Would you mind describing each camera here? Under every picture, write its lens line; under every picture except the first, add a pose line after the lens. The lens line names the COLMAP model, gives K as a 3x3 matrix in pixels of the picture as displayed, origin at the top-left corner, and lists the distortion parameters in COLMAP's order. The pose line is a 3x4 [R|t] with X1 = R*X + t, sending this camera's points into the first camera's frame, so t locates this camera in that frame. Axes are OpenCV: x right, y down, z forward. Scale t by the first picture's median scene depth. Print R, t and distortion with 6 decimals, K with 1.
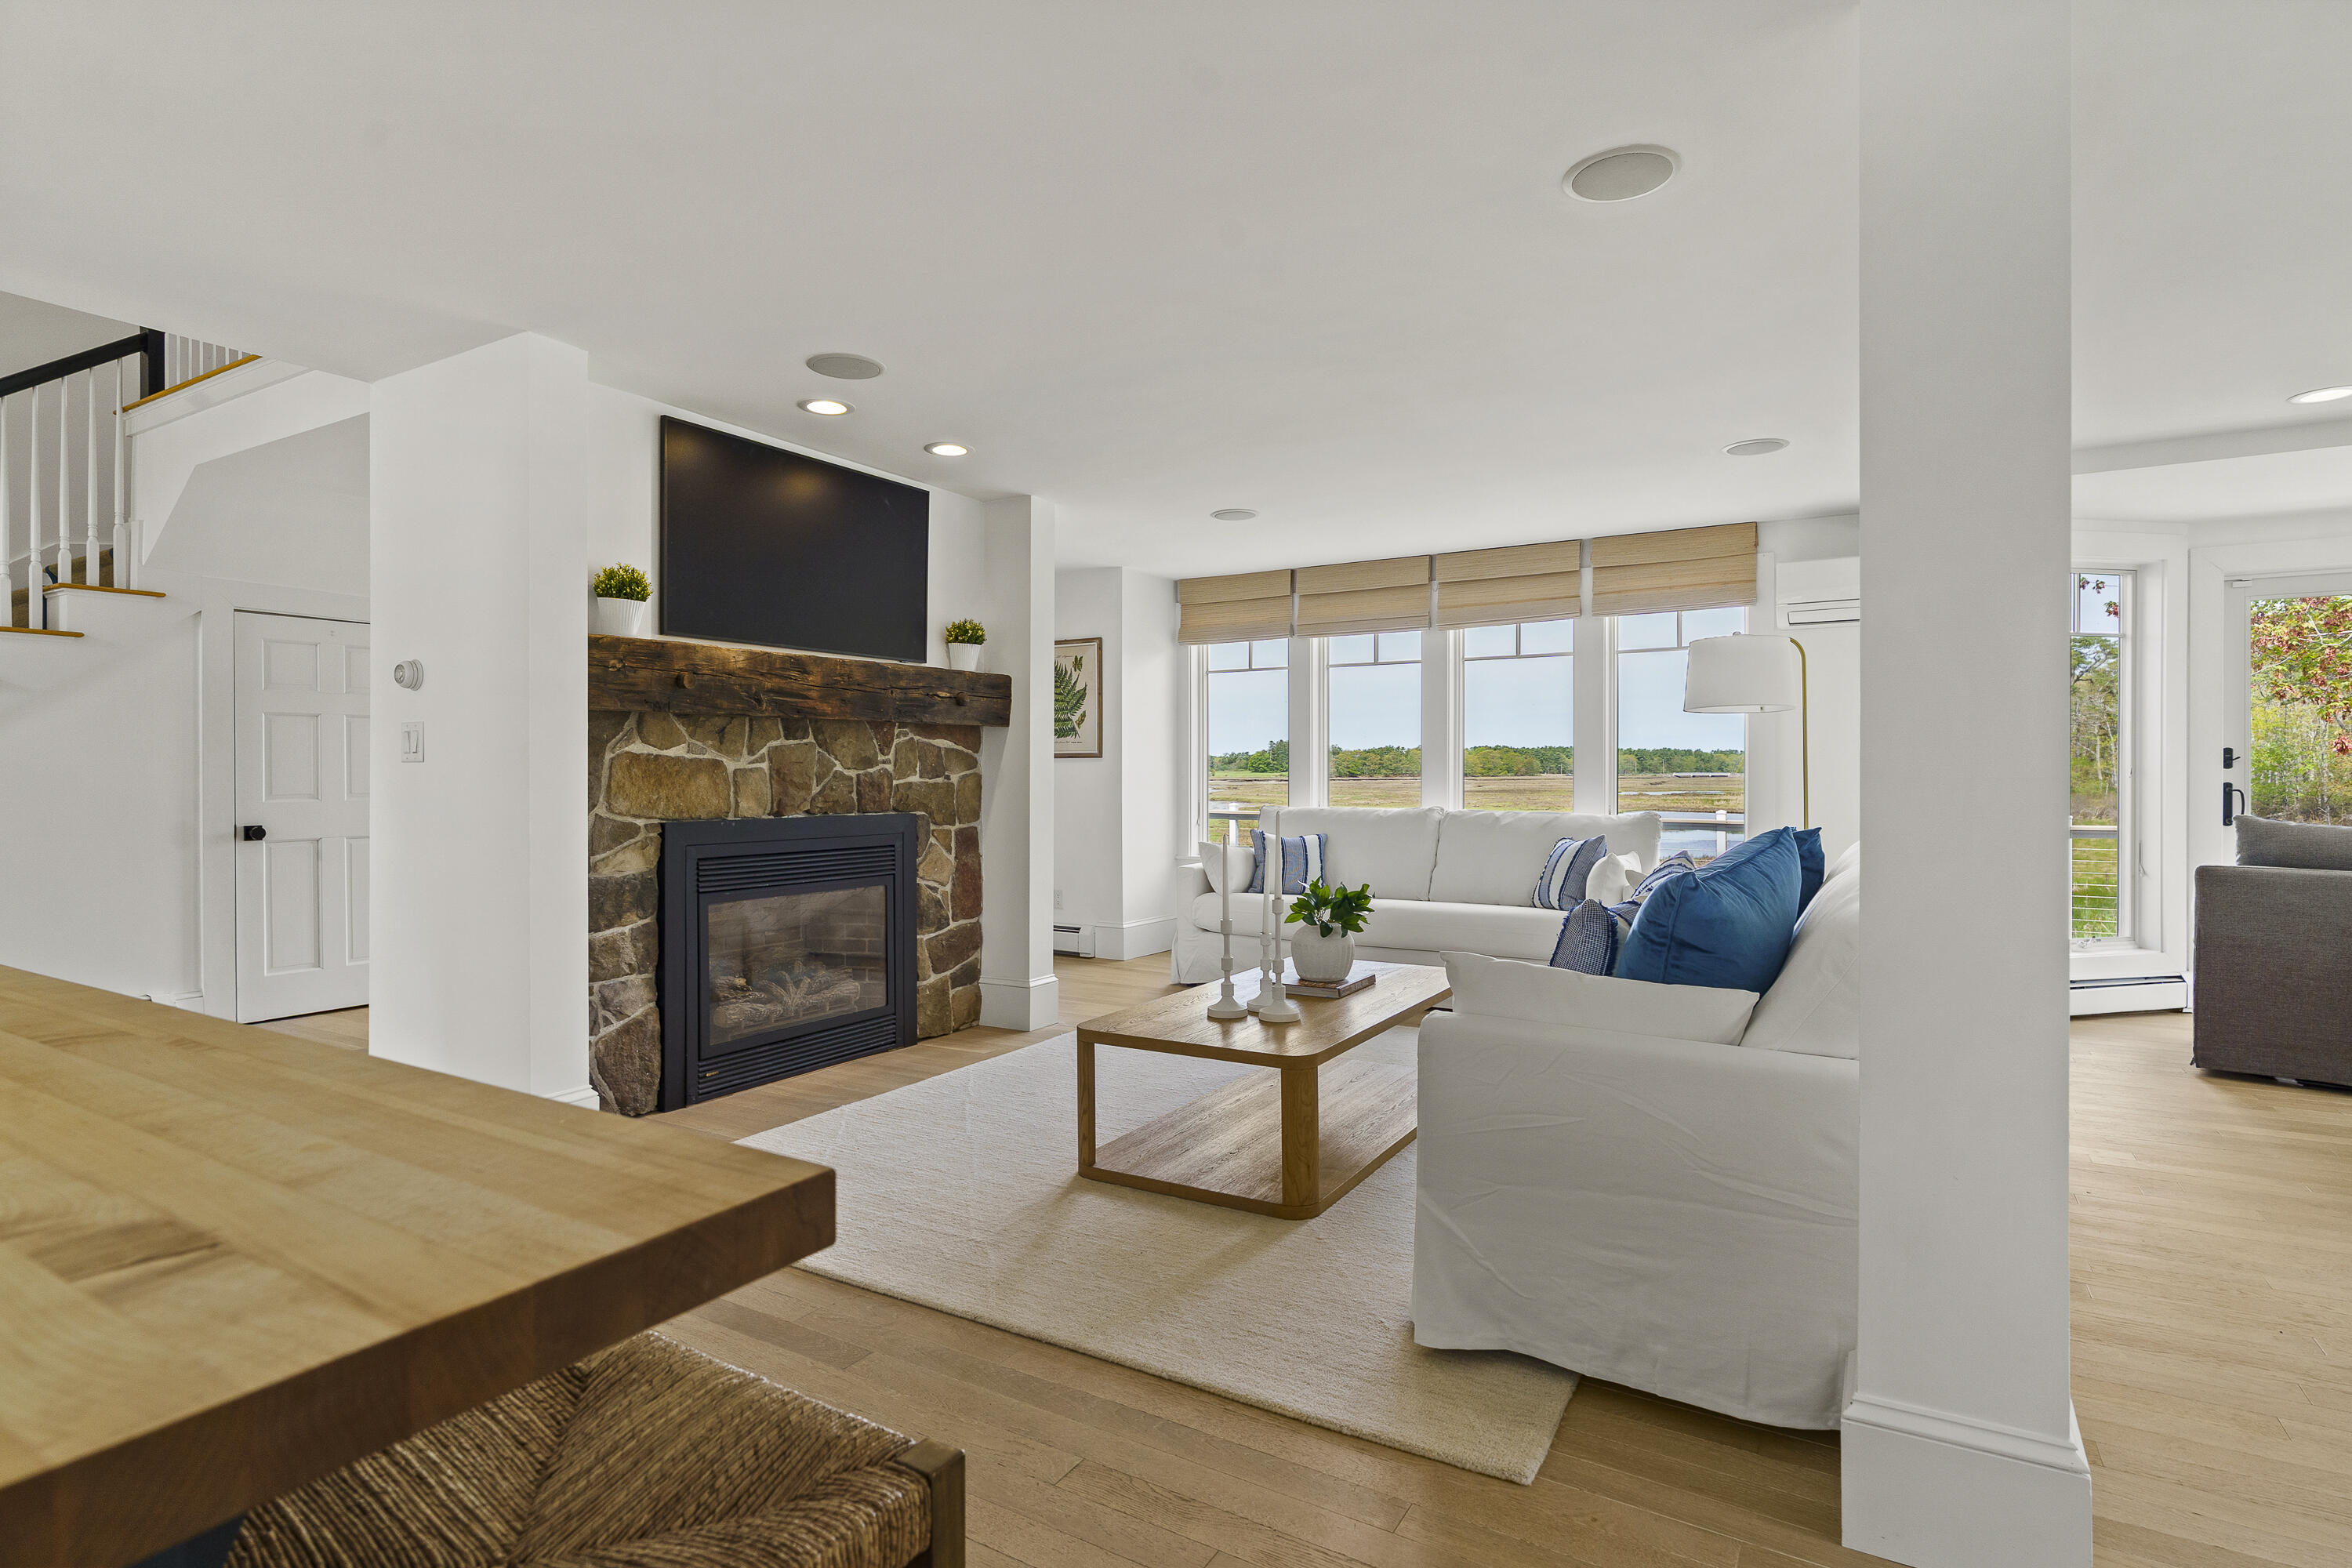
lens RADIAL K [[1183.0, 0, 1164.5], [0, 1183.0, 777.8], [0, 0, 1]] dist [-0.001370, 0.001068]
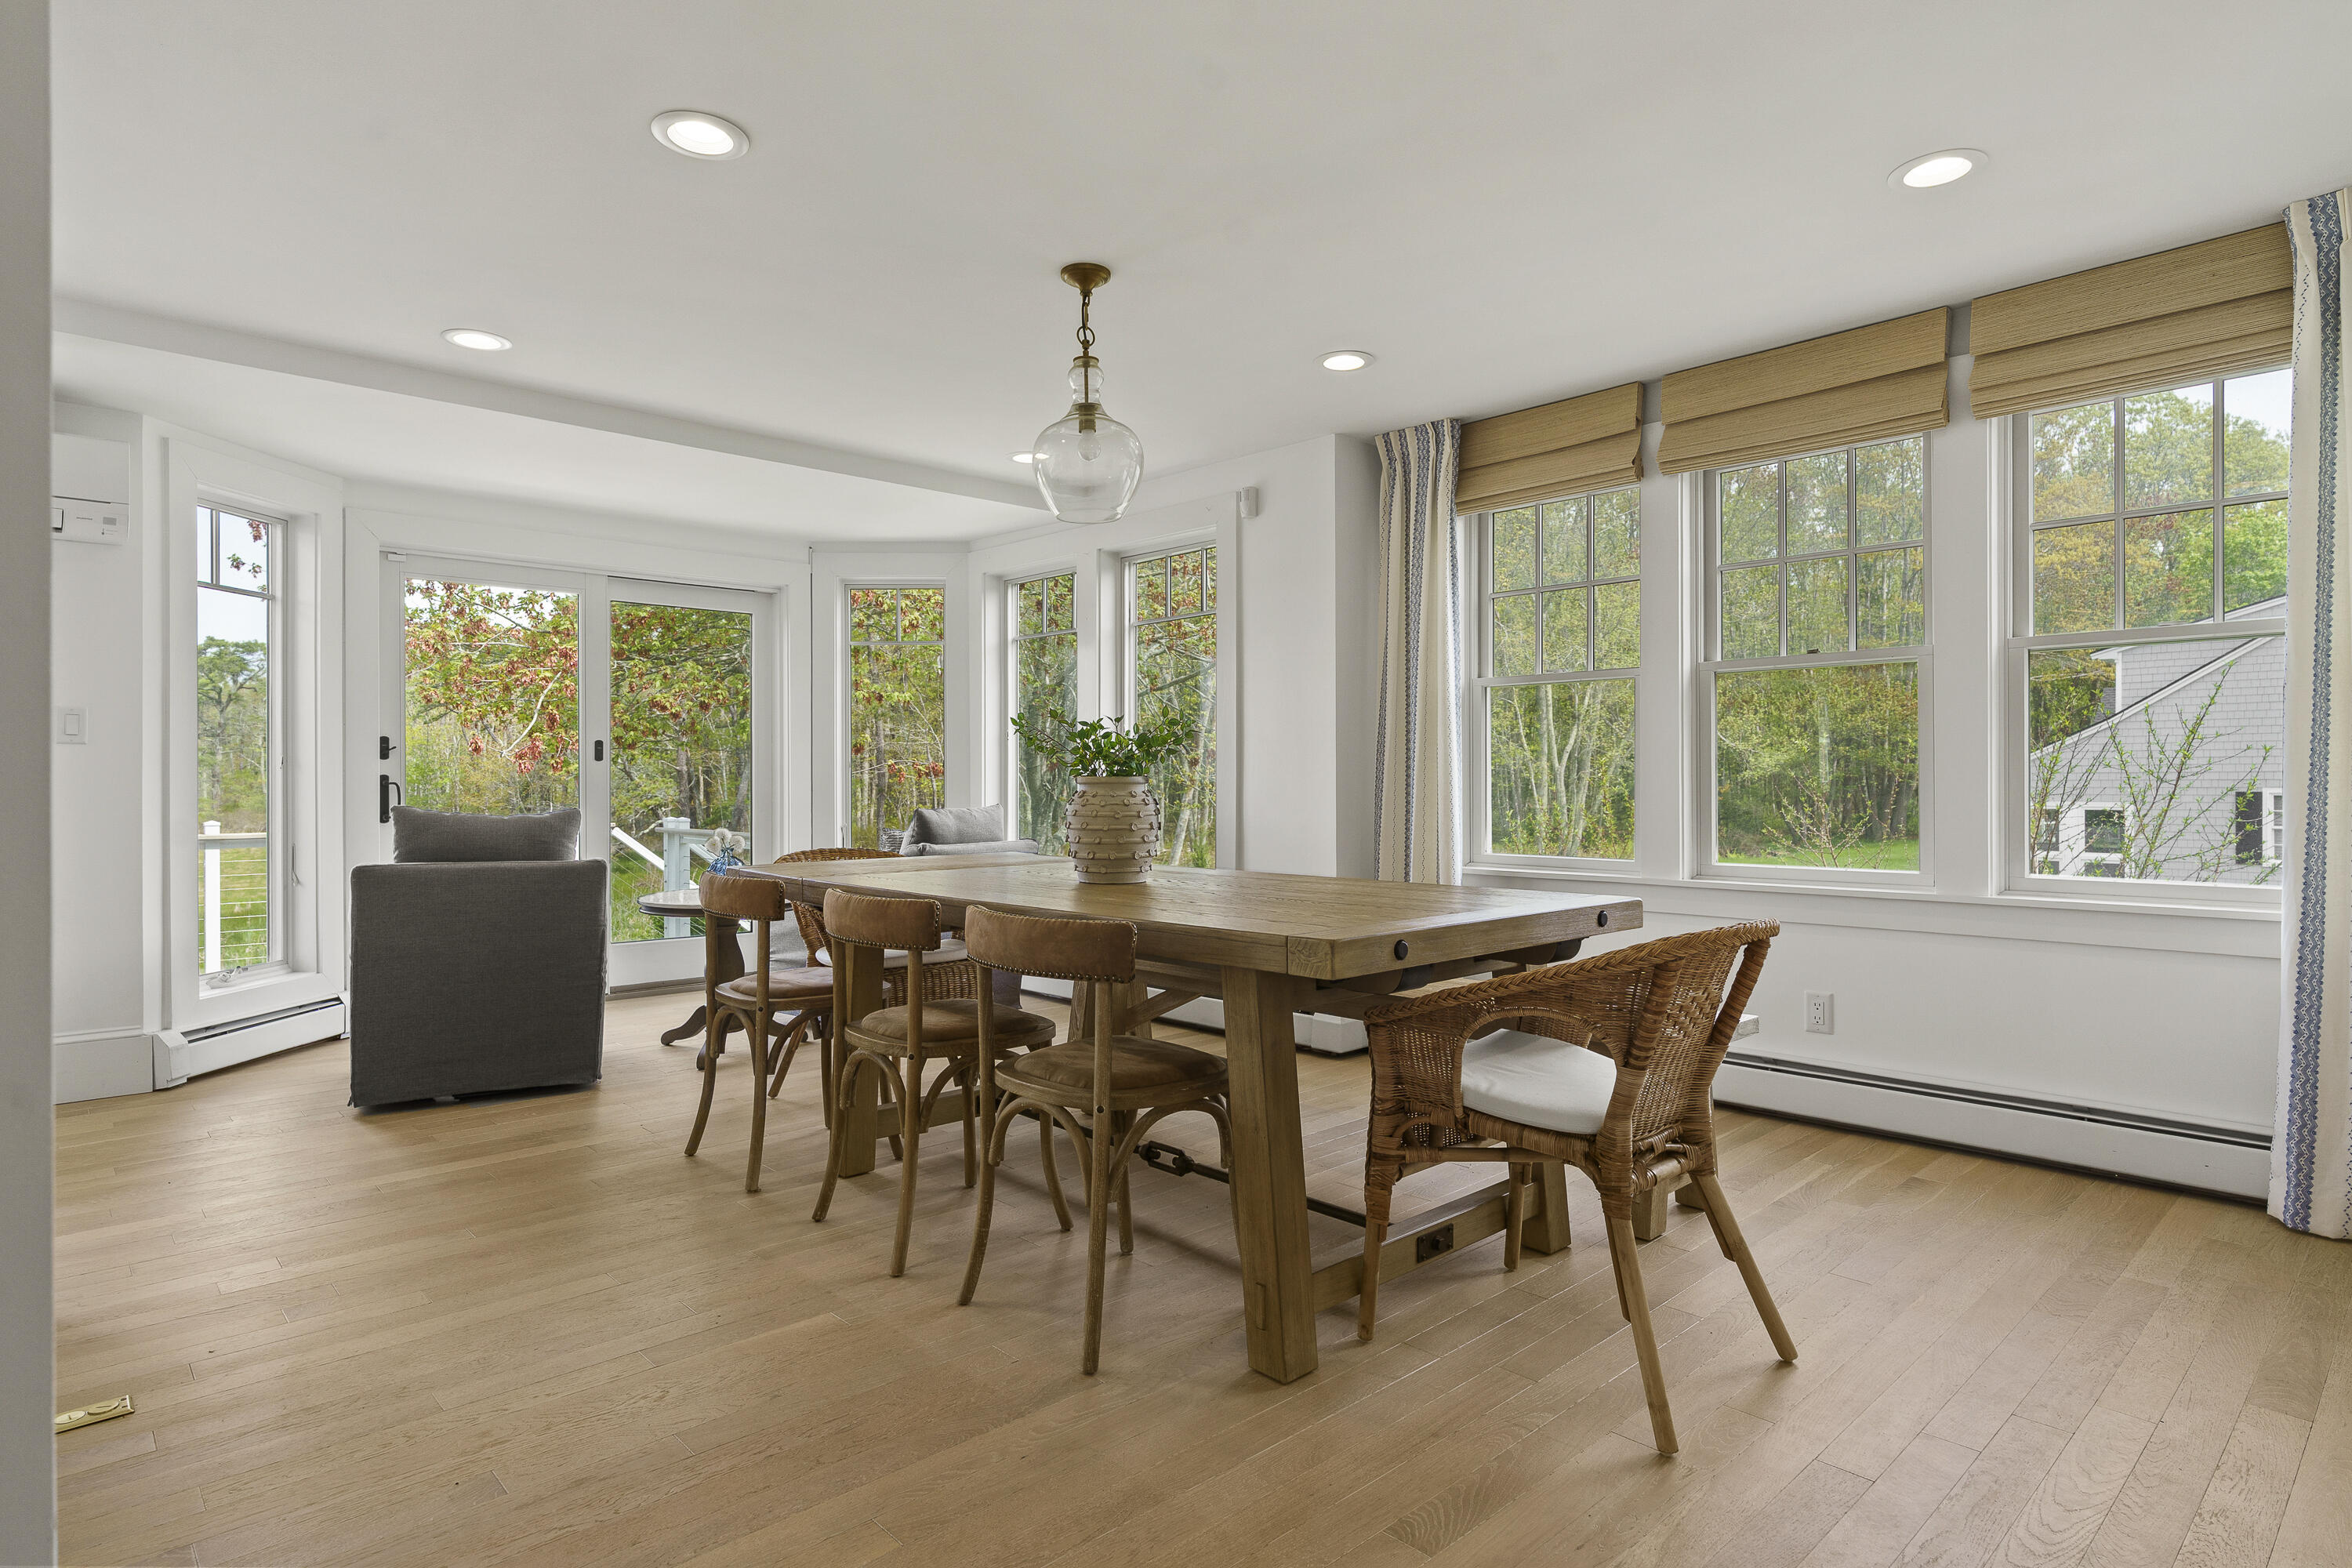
lens RADIAL K [[1259.3, 0, 1180.2], [0, 1259.3, 783.4], [0, 0, 1]] dist [0.000268, -0.000479]
pose [[0.269595, 0.000148, 0.962974, 0.165910], [0.006401, 0.999978, -0.001946, 0.019934], [-0.962952, 0.006689, 0.269588, 0.188299]]
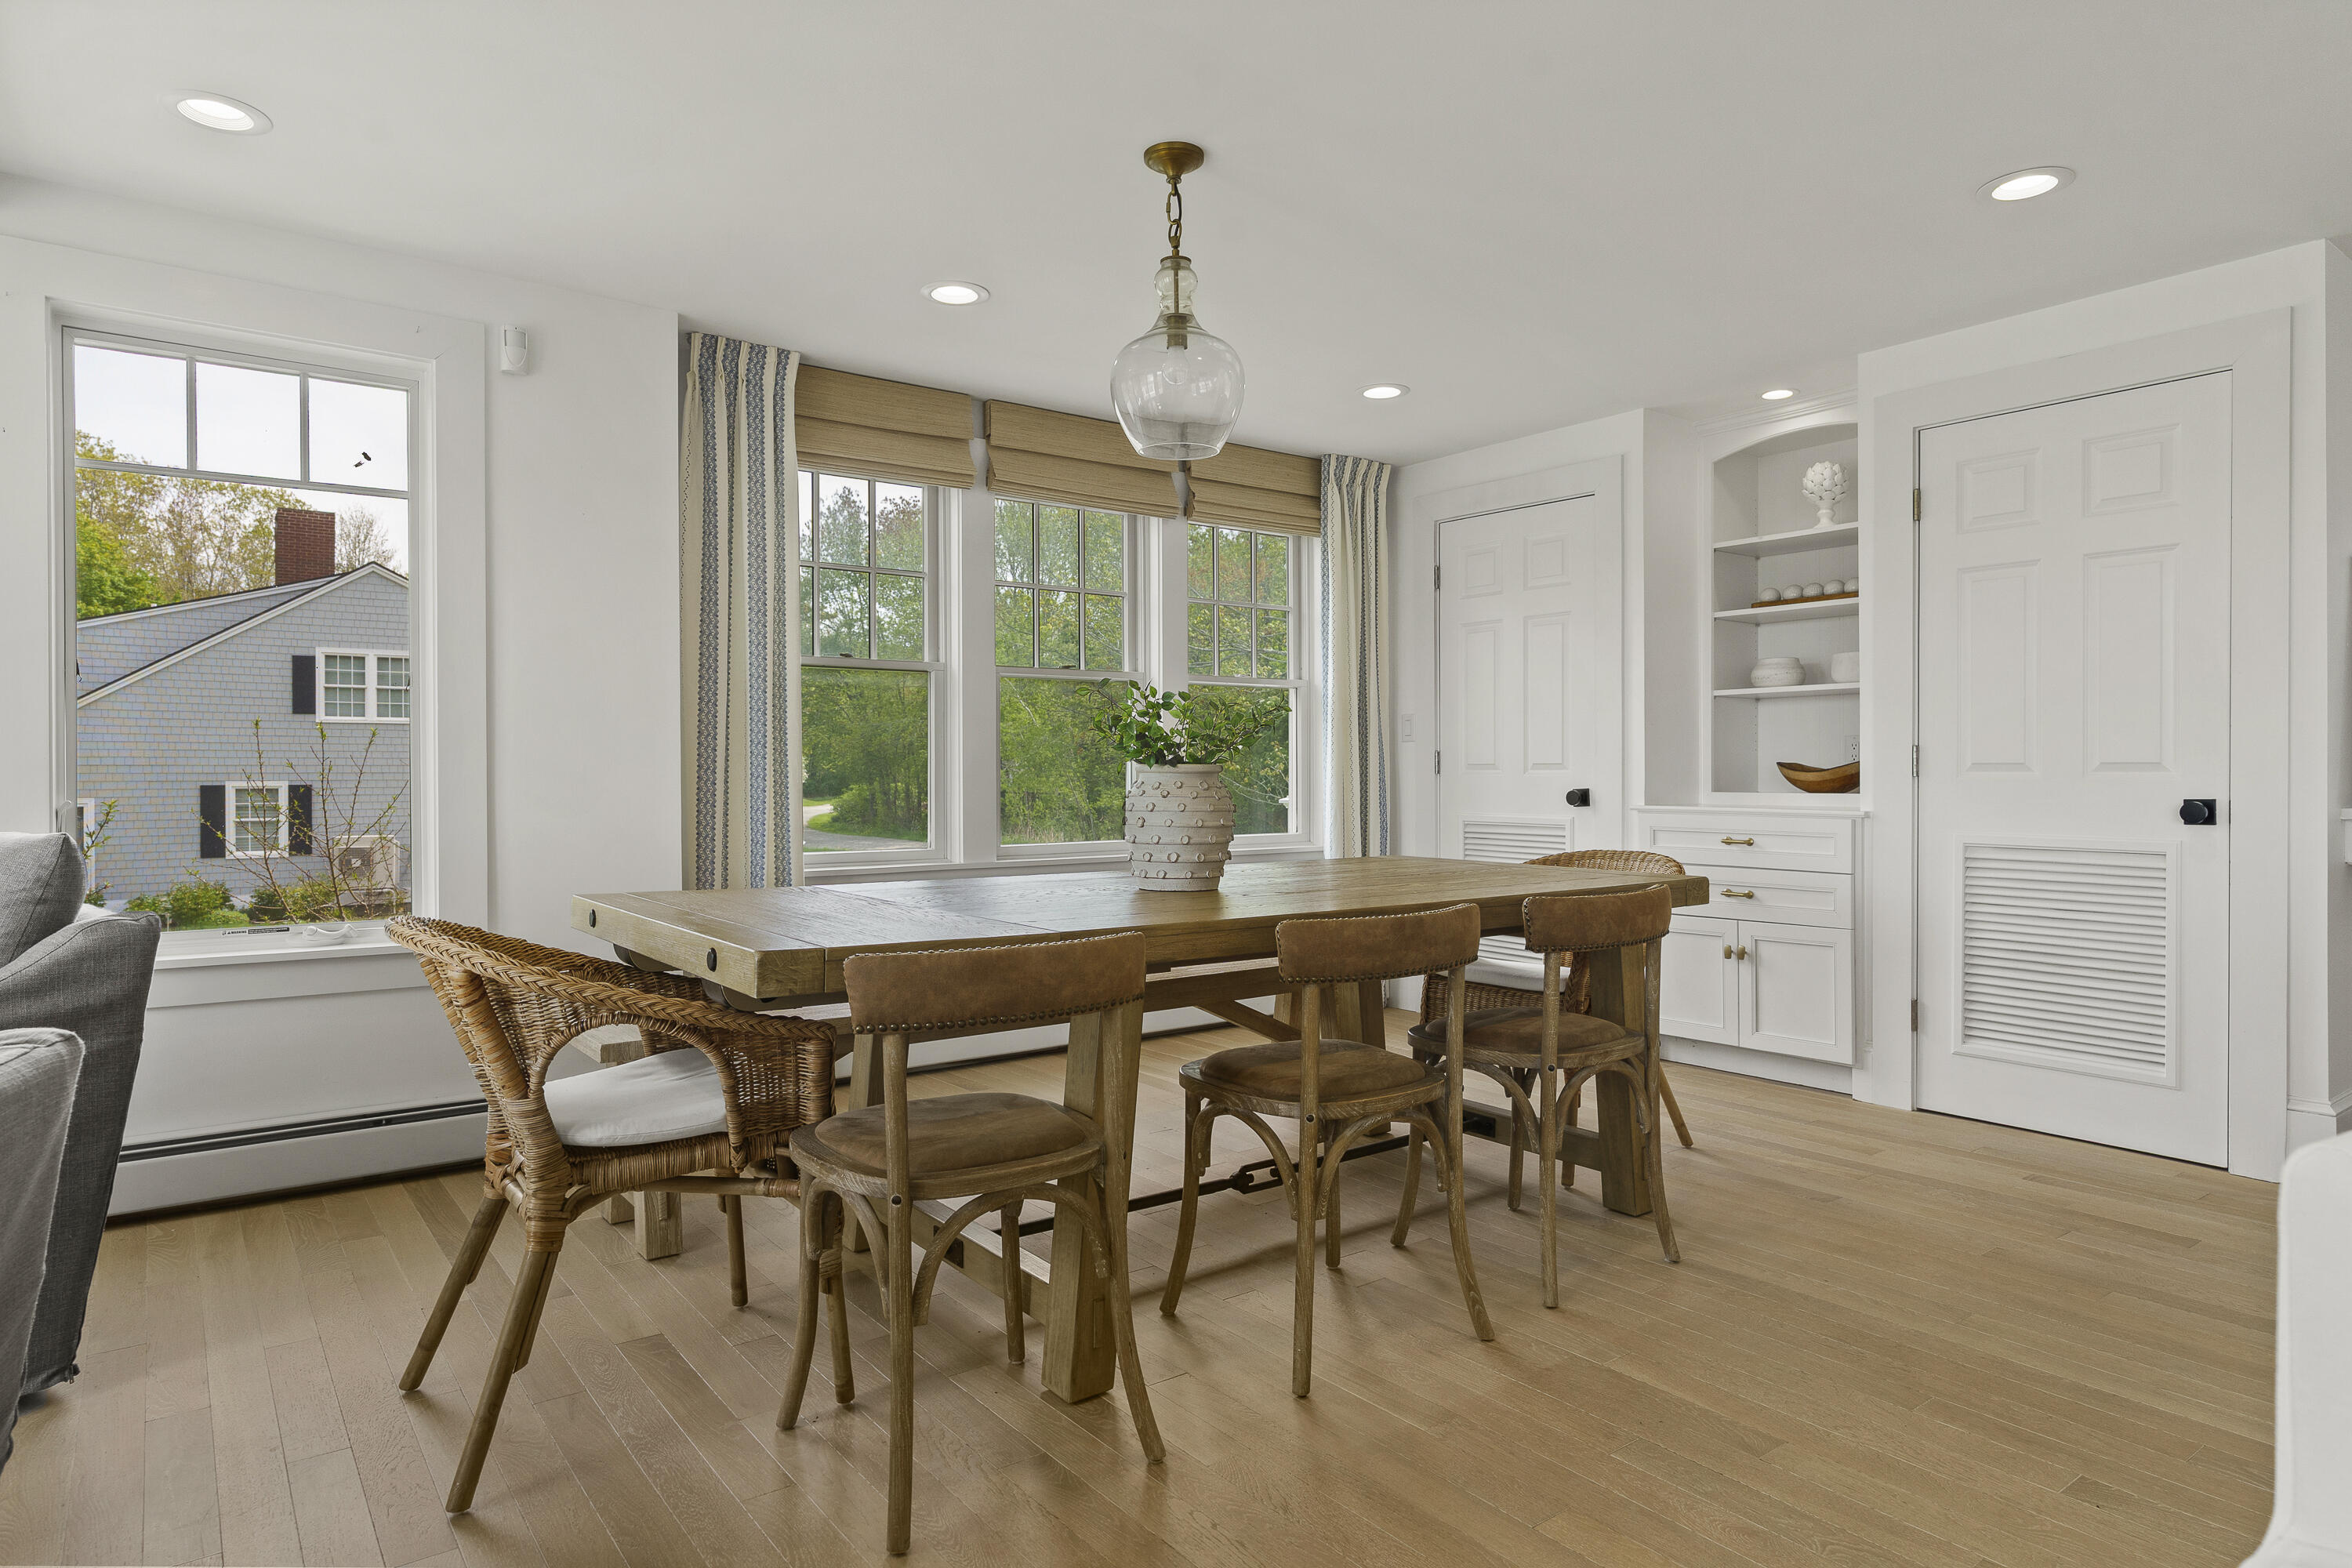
lens RADIAL K [[1339.4, 0, 1176.0], [0, 1339.4, 784.0], [0, 0, 1]] dist [0.004100, 0.001303]
pose [[-0.927600, -0.000561, 0.373575, 0.613811], [0.004505, 0.999909, 0.012688, 0.014665], [-0.373548, 0.013452, -0.927513, 1.031560]]
